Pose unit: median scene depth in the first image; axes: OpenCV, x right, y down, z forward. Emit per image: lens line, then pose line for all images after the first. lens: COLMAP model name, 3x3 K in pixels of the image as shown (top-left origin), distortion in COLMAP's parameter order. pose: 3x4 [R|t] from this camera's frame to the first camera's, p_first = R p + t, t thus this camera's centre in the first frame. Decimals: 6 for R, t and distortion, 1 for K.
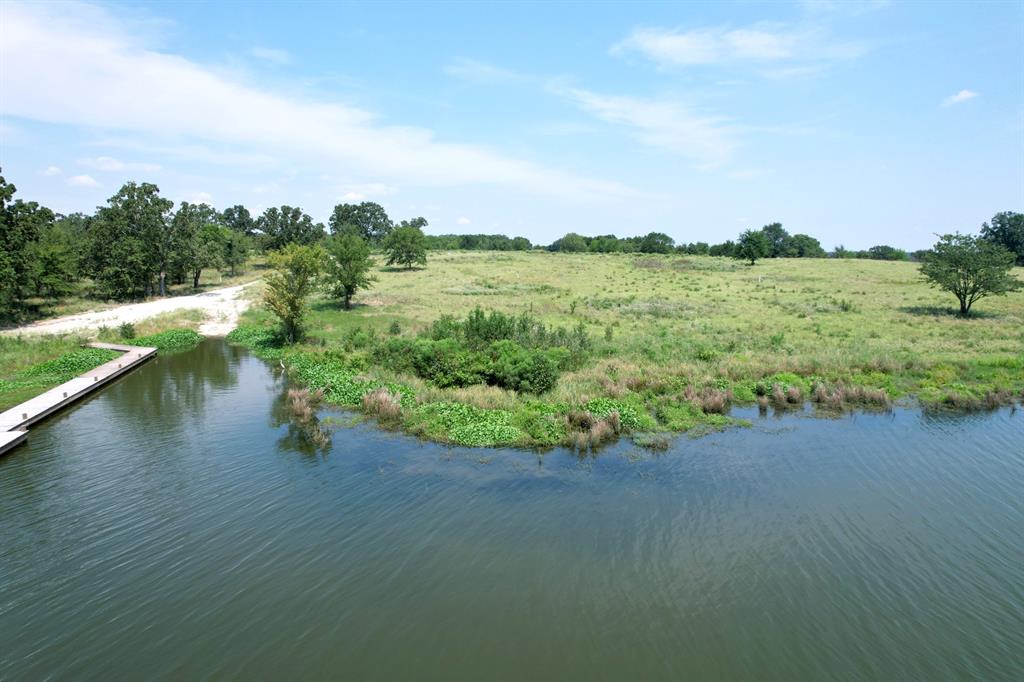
lens RADIAL K [[649.9, 0, 518.3], [0, 649.9, 341.5], [0, 0, 1]] dist [-0.079267, 0.068974]
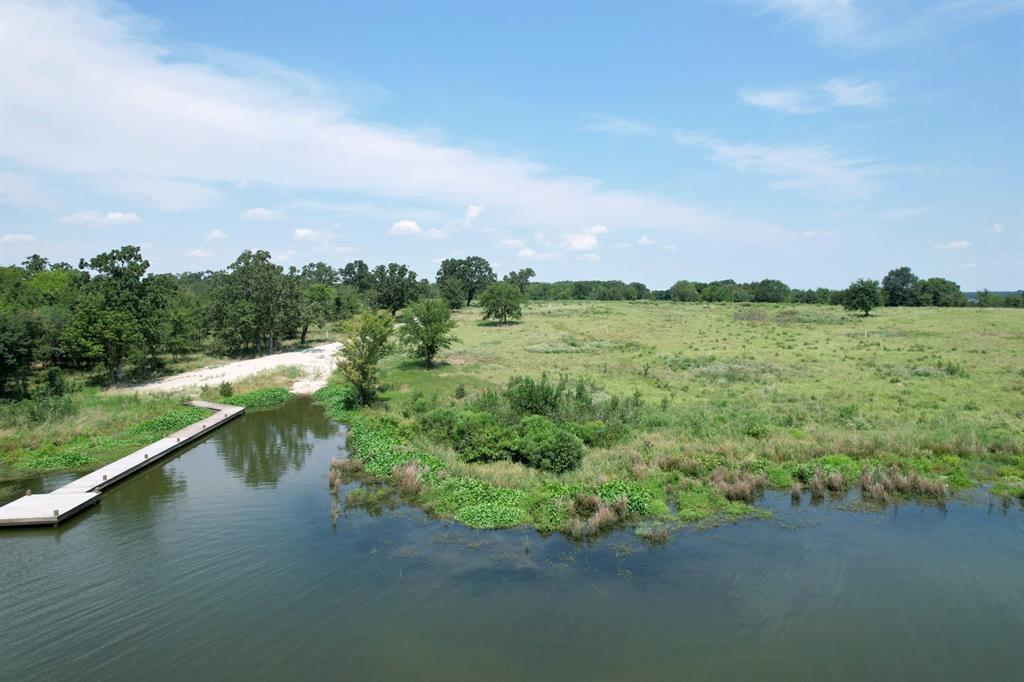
lens RADIAL K [[649.9, 0, 518.3], [0, 649.9, 341.5], [0, 0, 1]] dist [-0.079267, 0.068974]
pose [[0.982429, 0.001957, -0.186626, 0.071156], [-0.014368, 0.997770, -0.065174, -0.025601], [0.186083, 0.066711, 0.980267, -0.005929]]
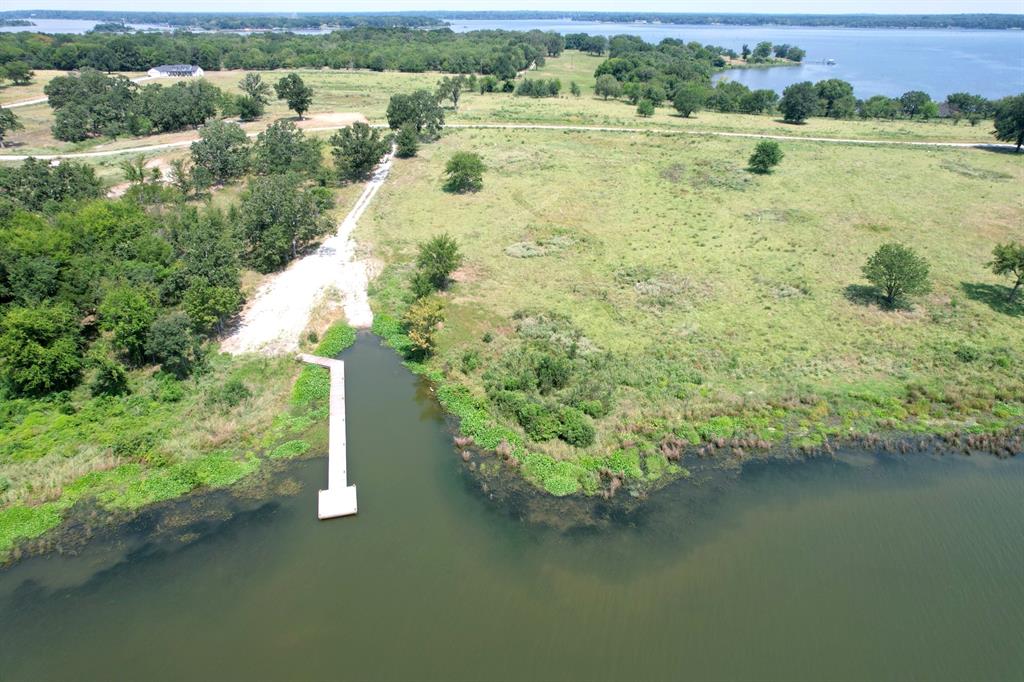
lens RADIAL K [[649.9, 0, 518.3], [0, 649.9, 341.5], [0, 0, 1]] dist [-0.079267, 0.068974]
pose [[0.999217, 0.014394, -0.036846, -0.047024], [-0.000952, 0.939924, 0.341383, -0.404951], [0.039546, -0.341081, 0.939202, -0.336650]]
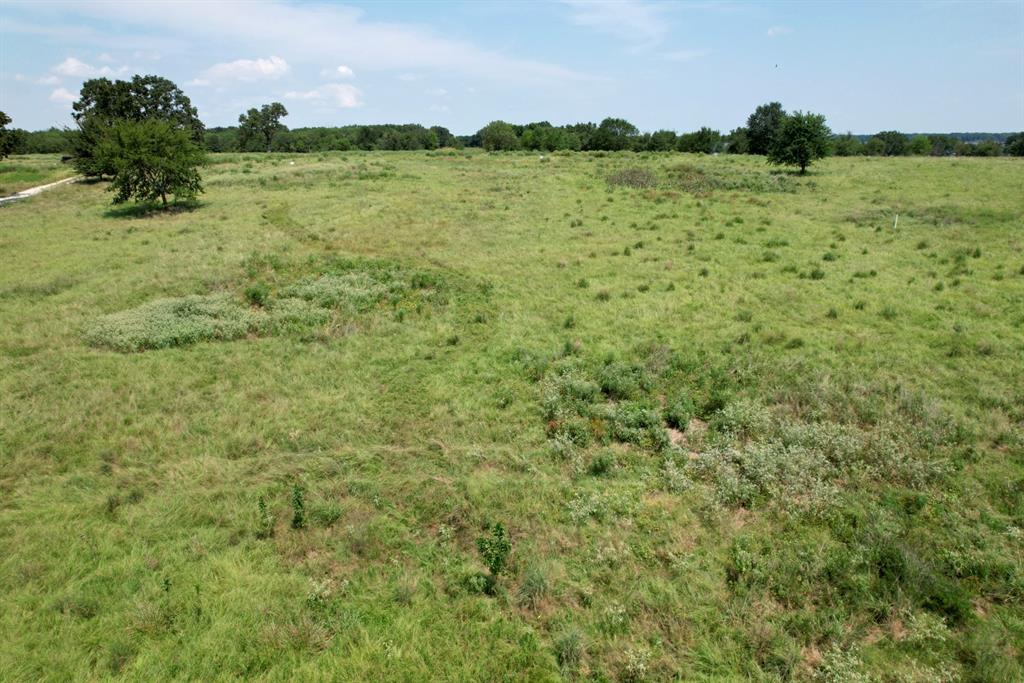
lens RADIAL K [[649.9, 0, 518.3], [0, 649.9, 342.0], [0, 0, 1]] dist [-0.079267, 0.068974]
pose [[0.993825, -0.051713, 0.098172, 0.069689], [0.034785, 0.985359, 0.166909, -0.133055], [-0.105366, -0.162463, 0.981073, 0.765587]]
